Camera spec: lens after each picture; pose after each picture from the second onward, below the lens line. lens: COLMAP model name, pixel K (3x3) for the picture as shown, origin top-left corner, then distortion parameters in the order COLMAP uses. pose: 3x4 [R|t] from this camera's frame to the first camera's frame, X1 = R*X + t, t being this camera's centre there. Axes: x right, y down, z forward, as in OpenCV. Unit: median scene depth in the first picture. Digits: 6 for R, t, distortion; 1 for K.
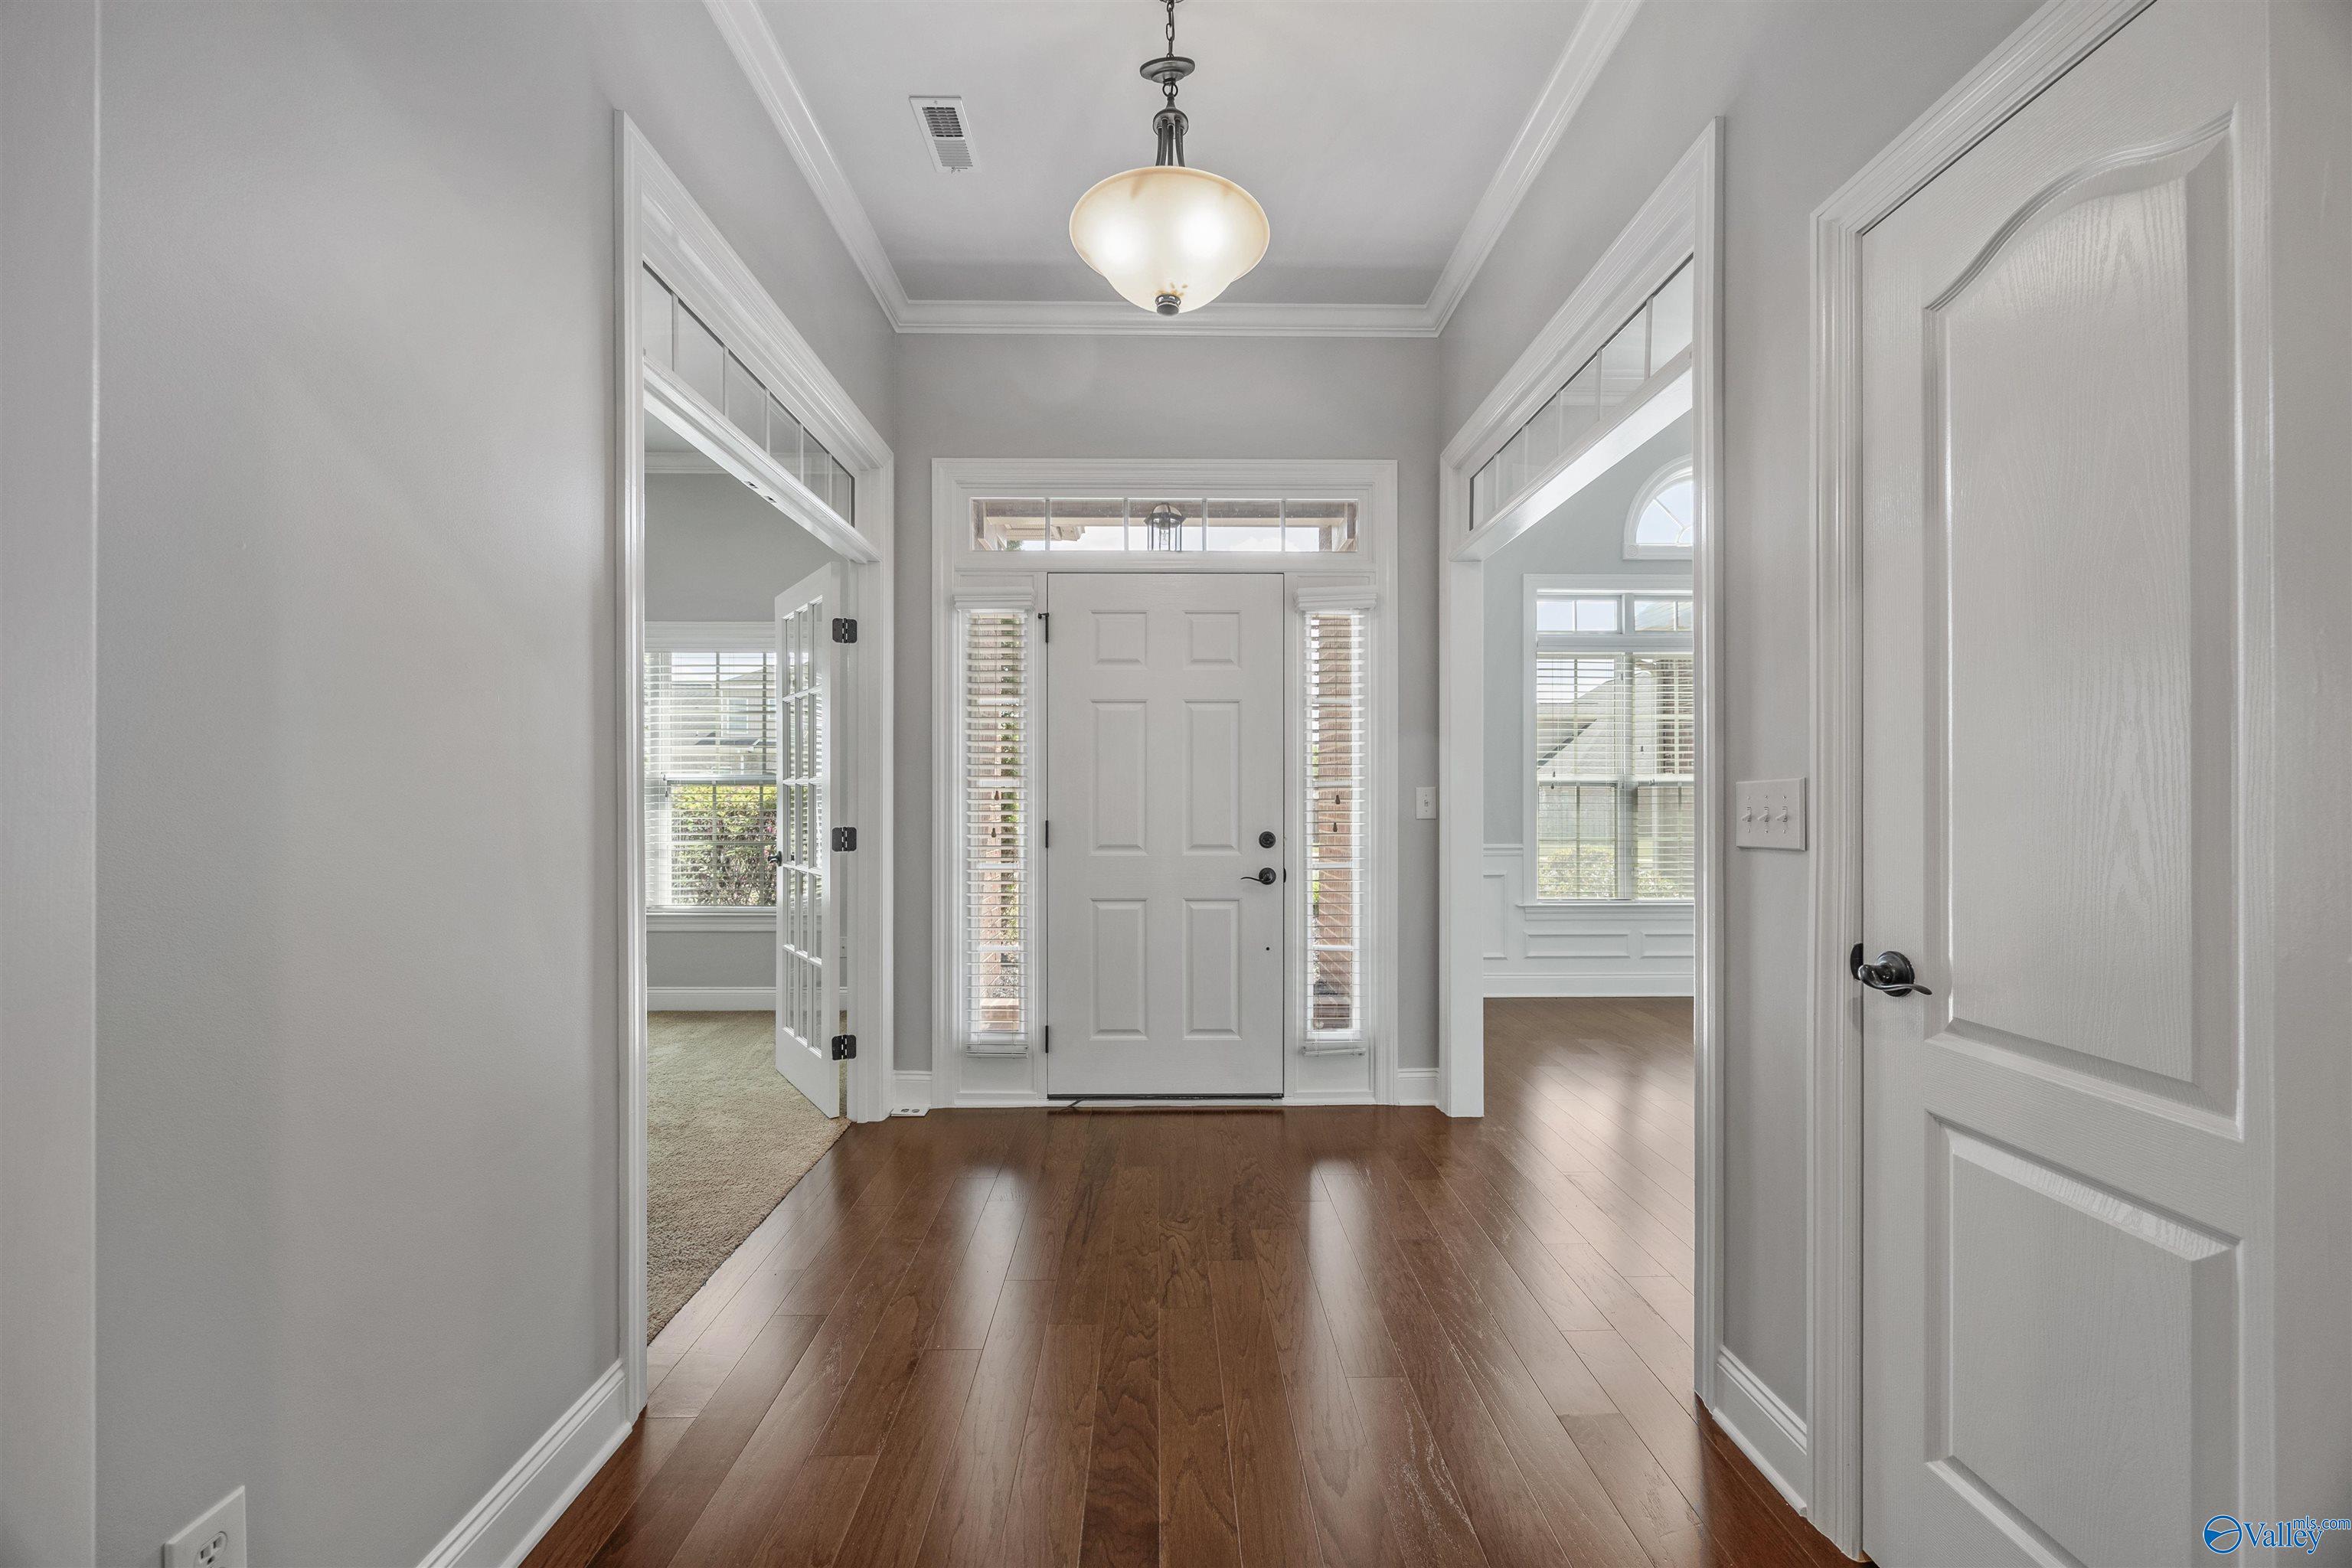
lens RADIAL K [[894.9, 0, 1187.6], [0, 894.9, 793.6], [0, 0, 1]] dist [0.003856, 0.000234]
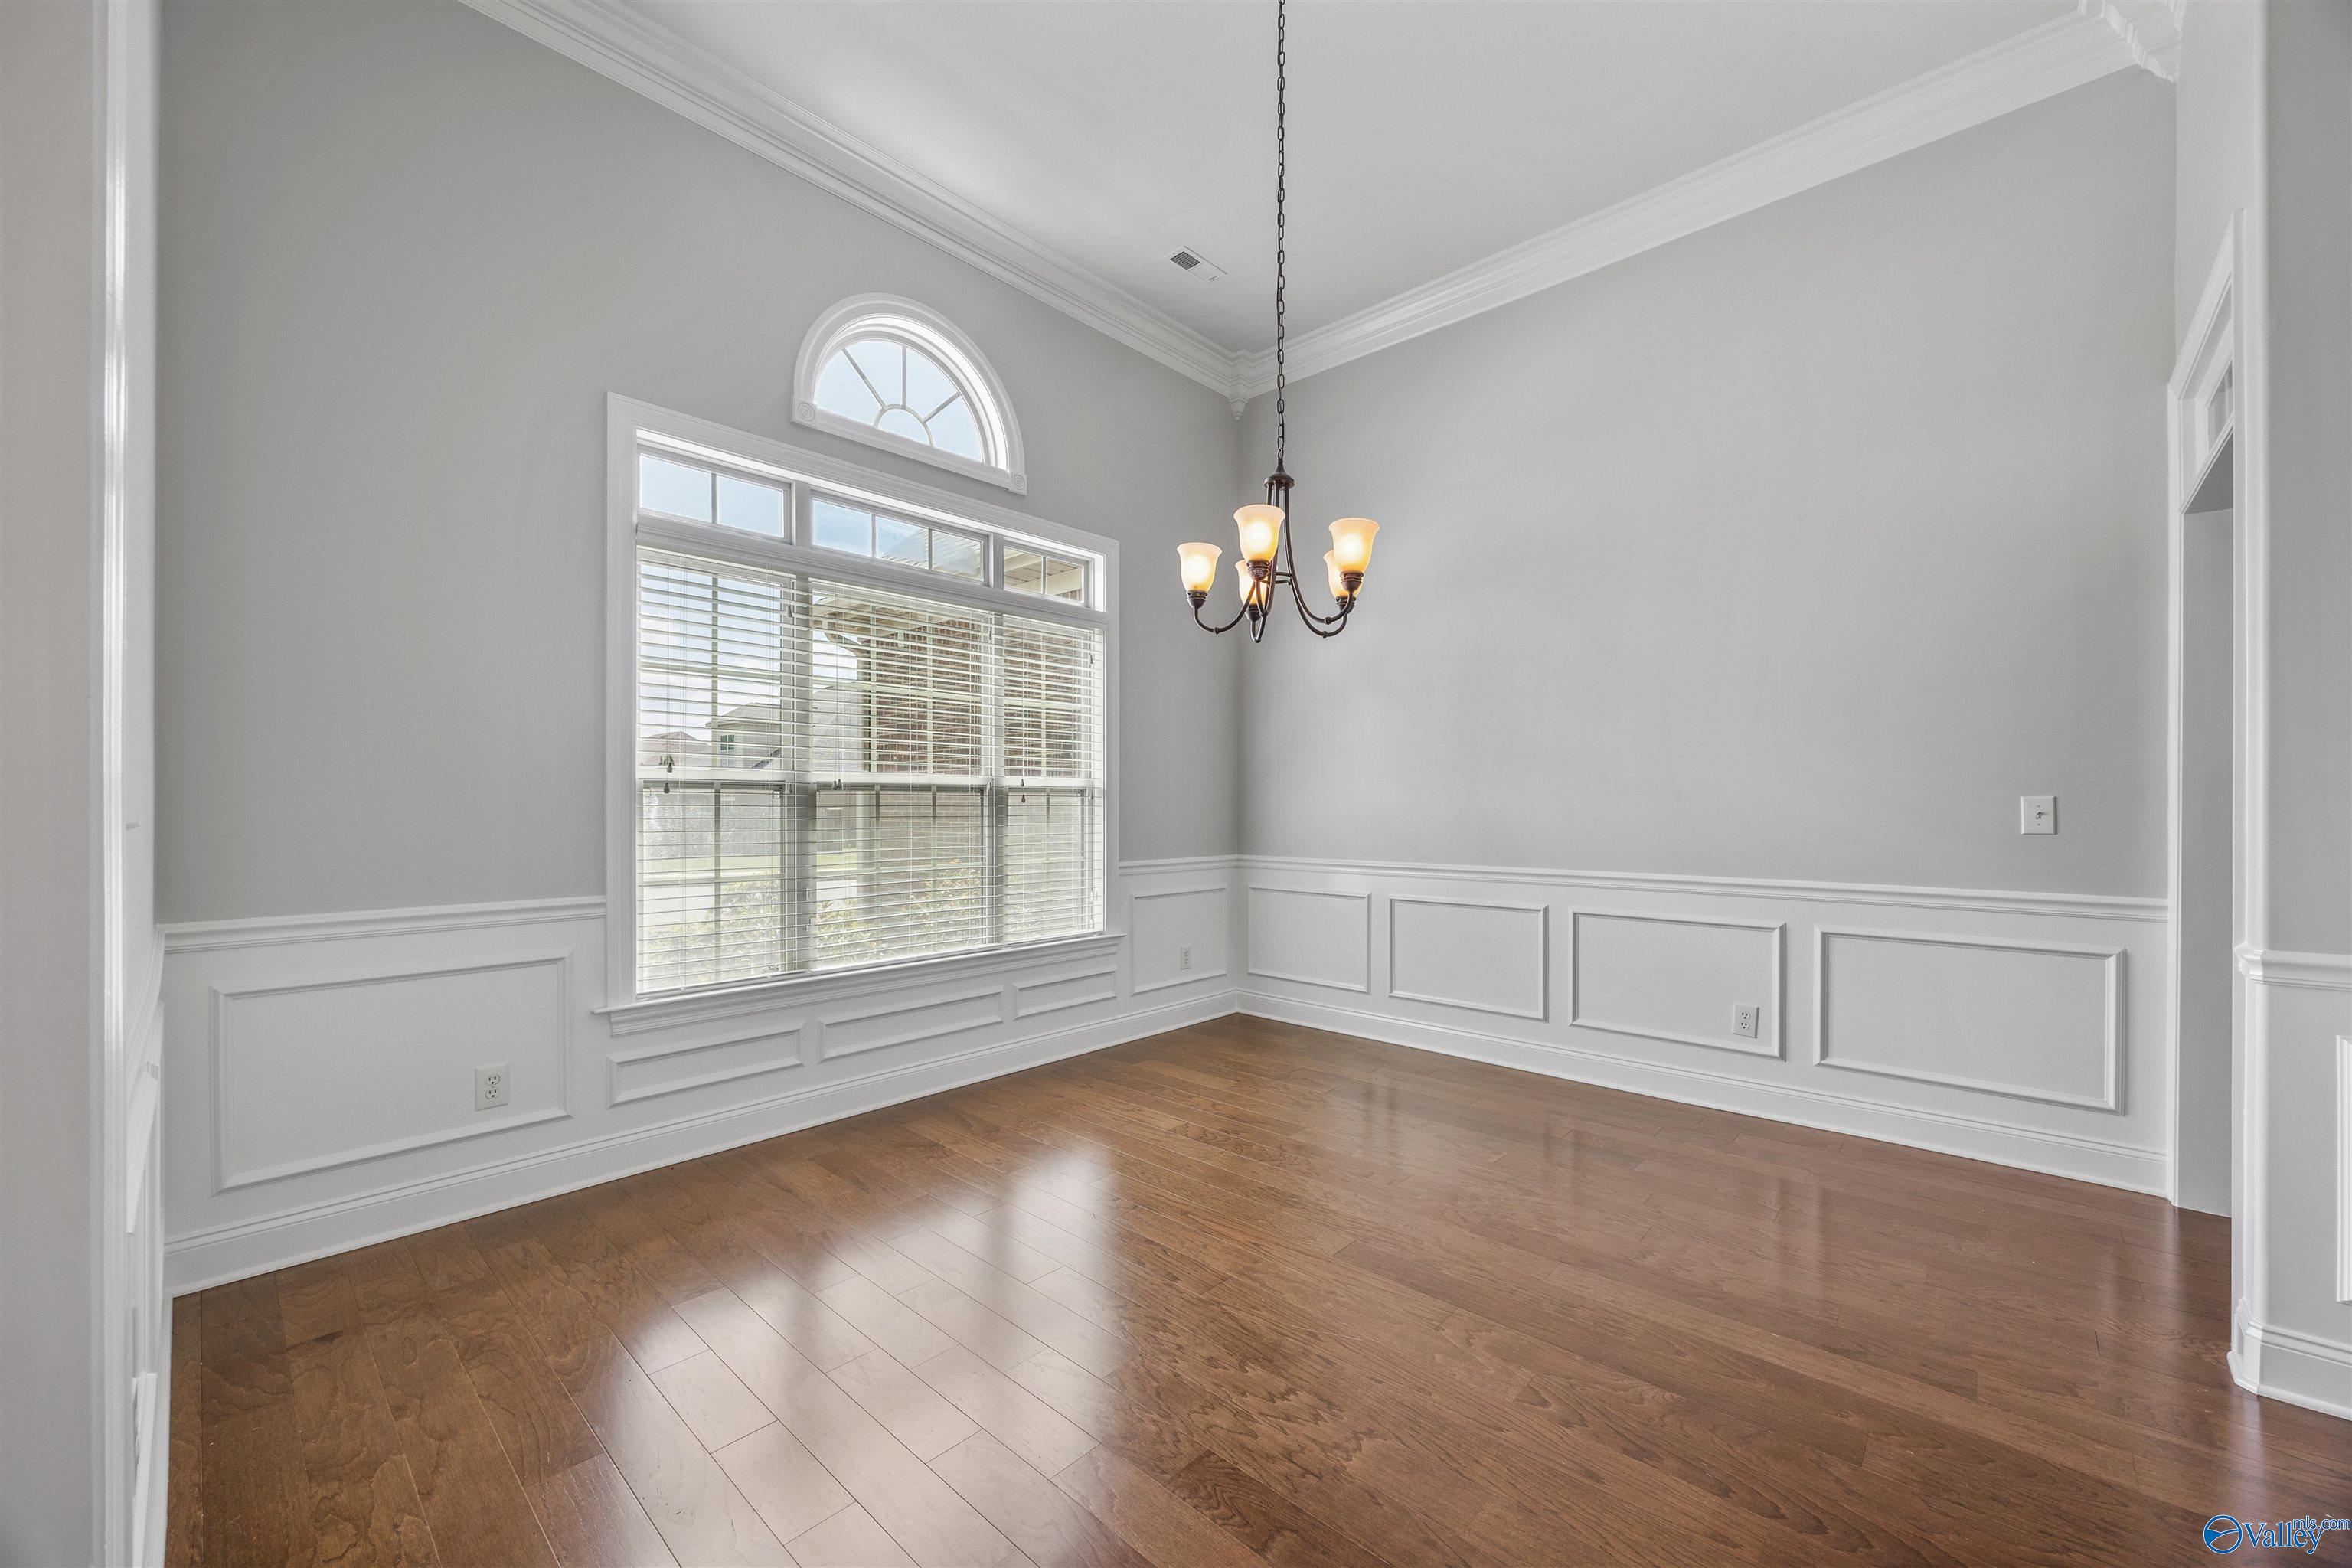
lens RADIAL K [[894.9, 0, 1181.1], [0, 894.9, 800.7], [0, 0, 1]] dist [0.003856, 0.000234]
pose [[0.691321, 0.001098, 0.722547, 0.222383], [0.001970, 0.999992, -0.003404, 0.001959], [-0.722545, 0.003777, 0.691314, 0.375436]]
